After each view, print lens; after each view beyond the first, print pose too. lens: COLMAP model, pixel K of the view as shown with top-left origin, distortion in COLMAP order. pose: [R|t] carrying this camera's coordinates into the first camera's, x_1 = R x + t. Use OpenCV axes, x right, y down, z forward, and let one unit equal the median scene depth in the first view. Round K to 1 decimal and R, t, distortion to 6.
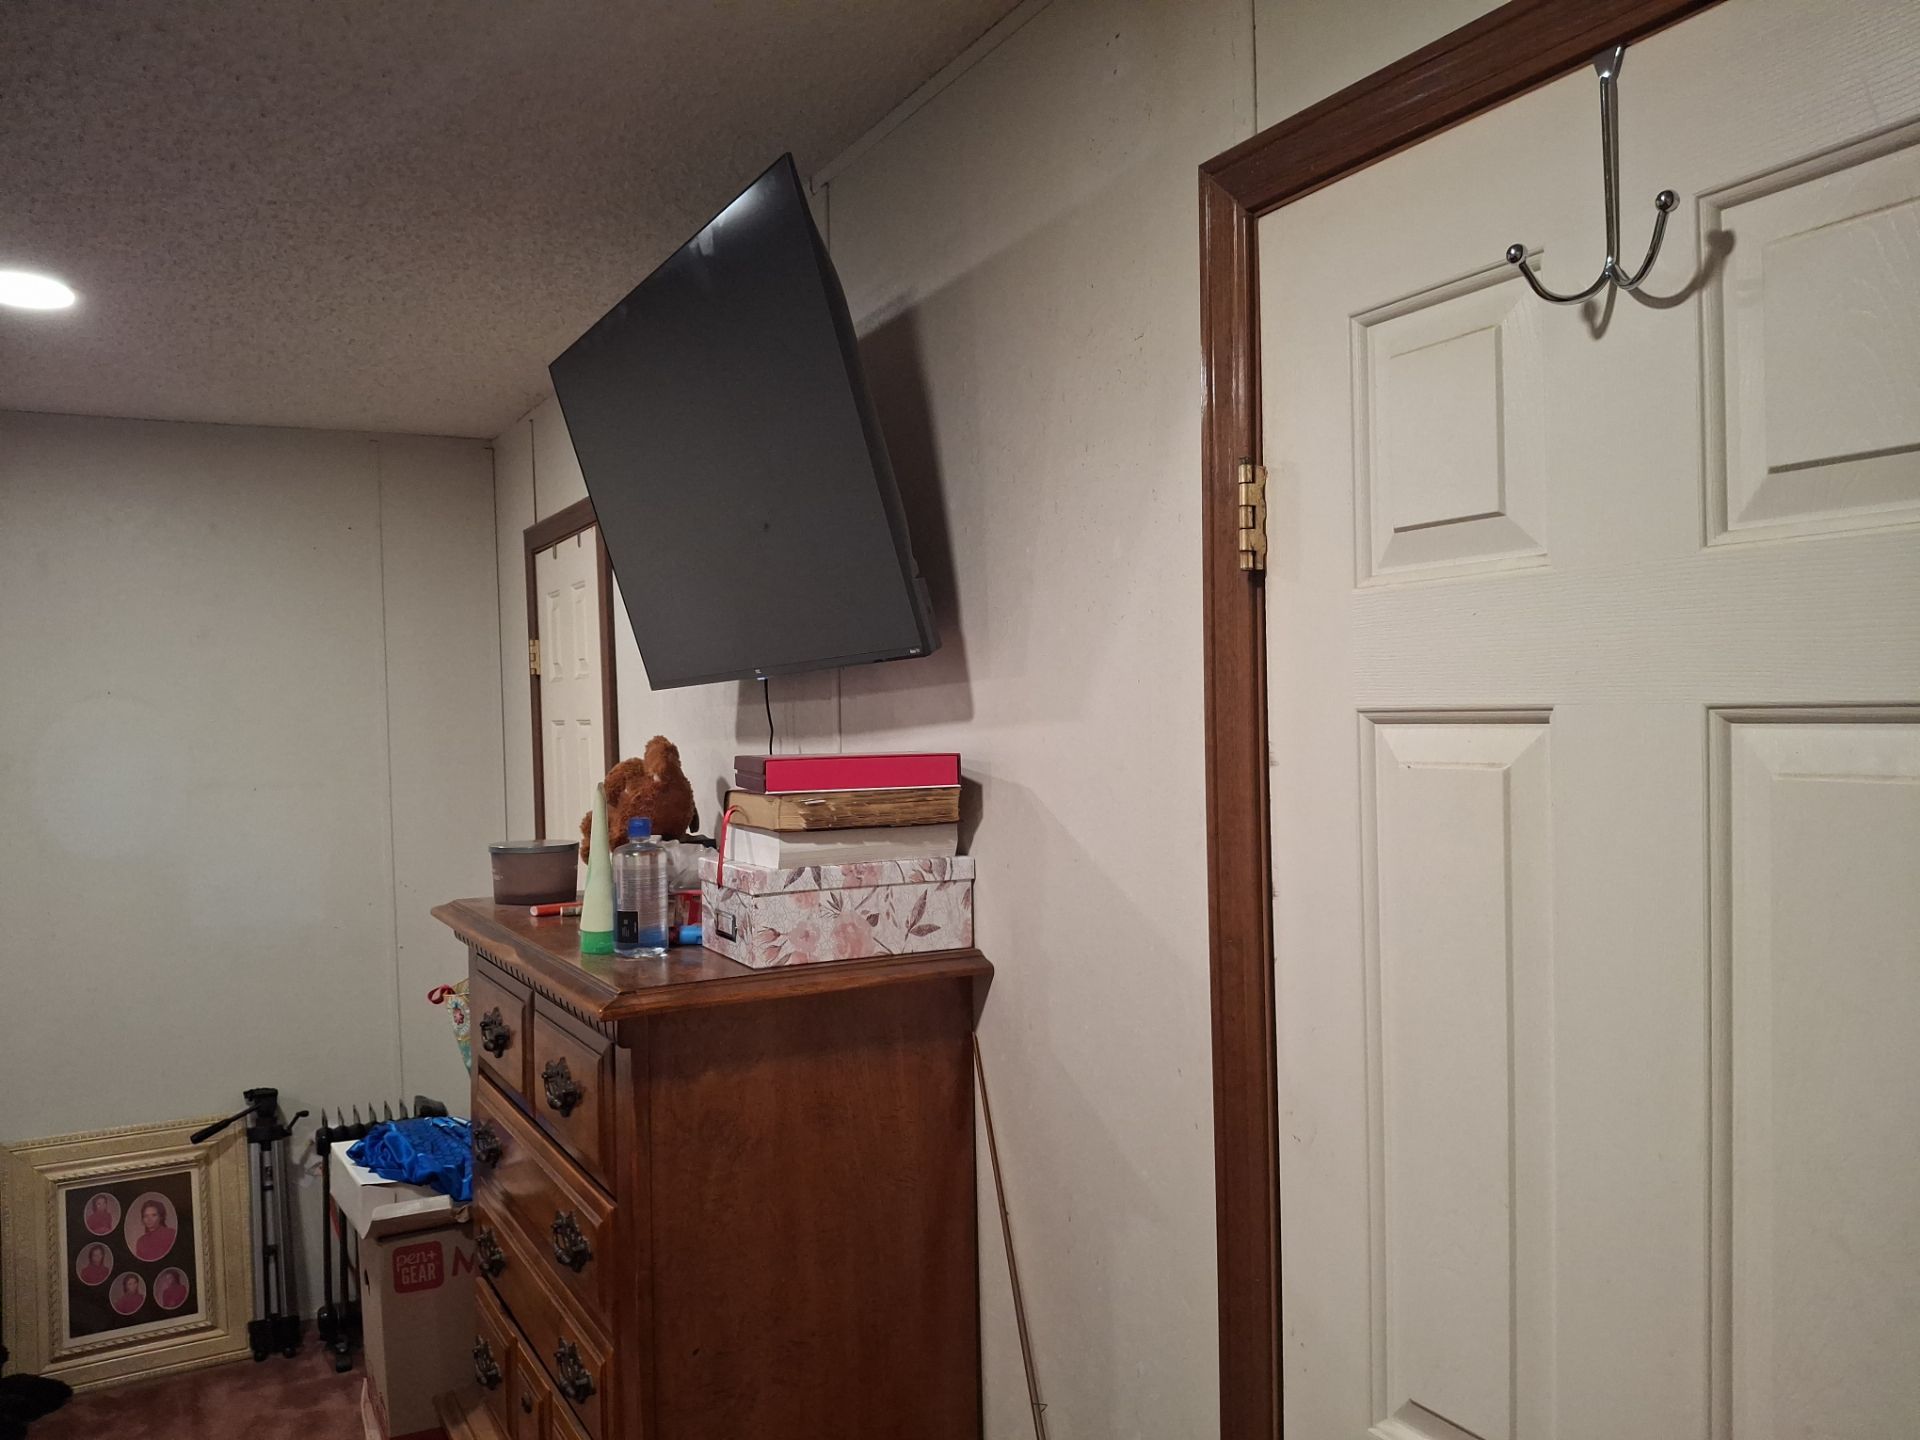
lens RADIAL K [[1440.4, 0, 960.0], [0, 1440.4, 720.0], [0, 0, 1]] dist [-0.114471, 0.083079]
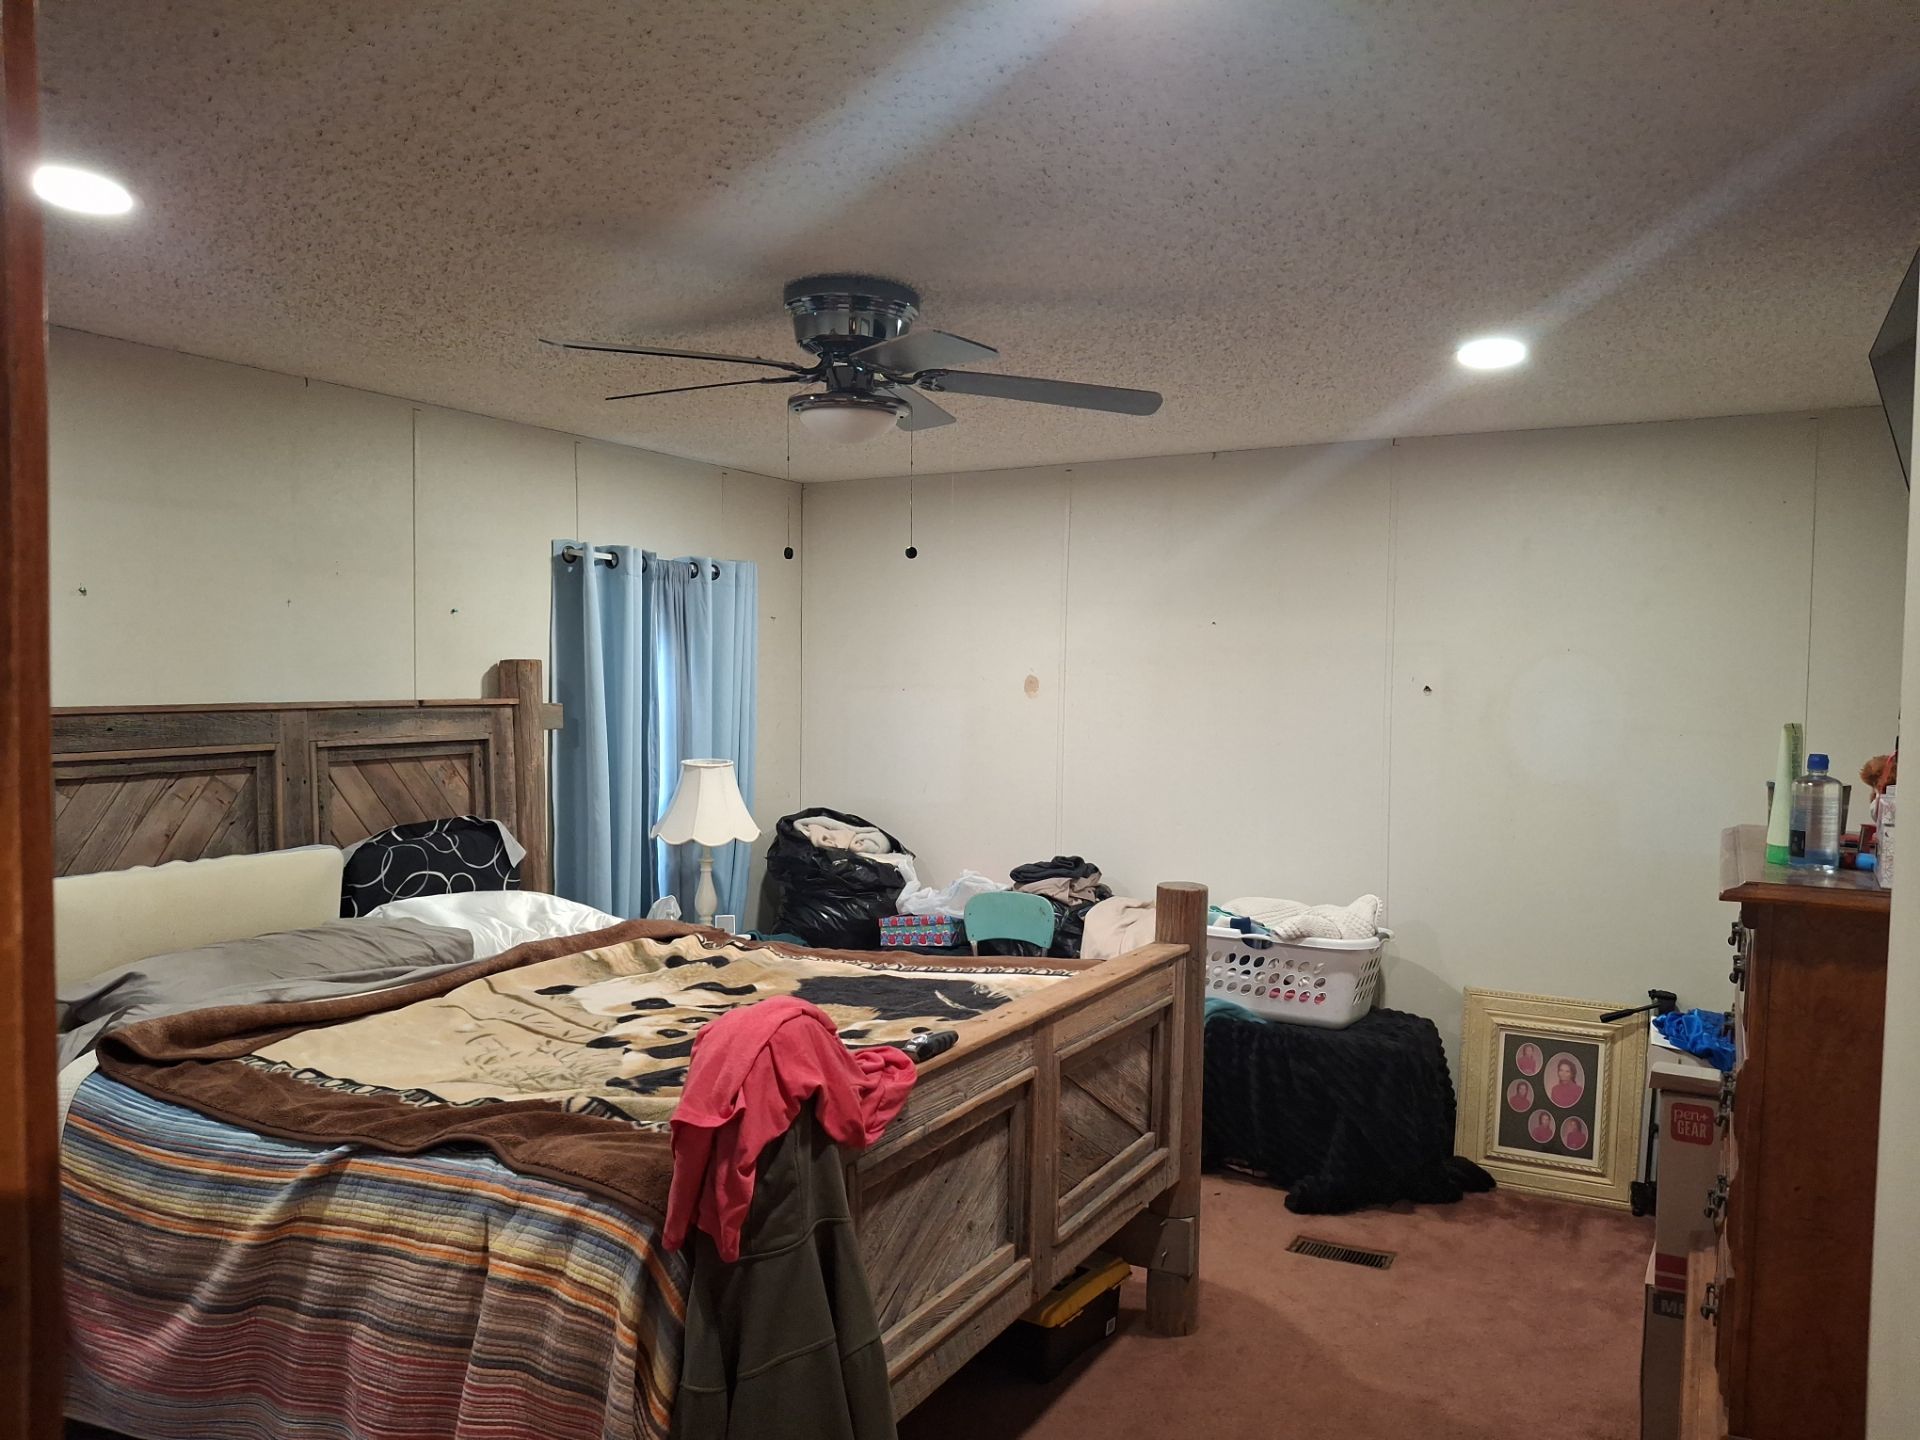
lens RADIAL K [[1440.4, 0, 960.0], [0, 1440.4, 720.0], [0, 0, 1]] dist [-0.114471, 0.083079]
pose [[0.513320, 0.058213, -0.856221, 0.201988], [-0.035212, 0.998285, 0.046762, 0.003611], [0.857475, 0.006145, 0.514489, -0.114249]]
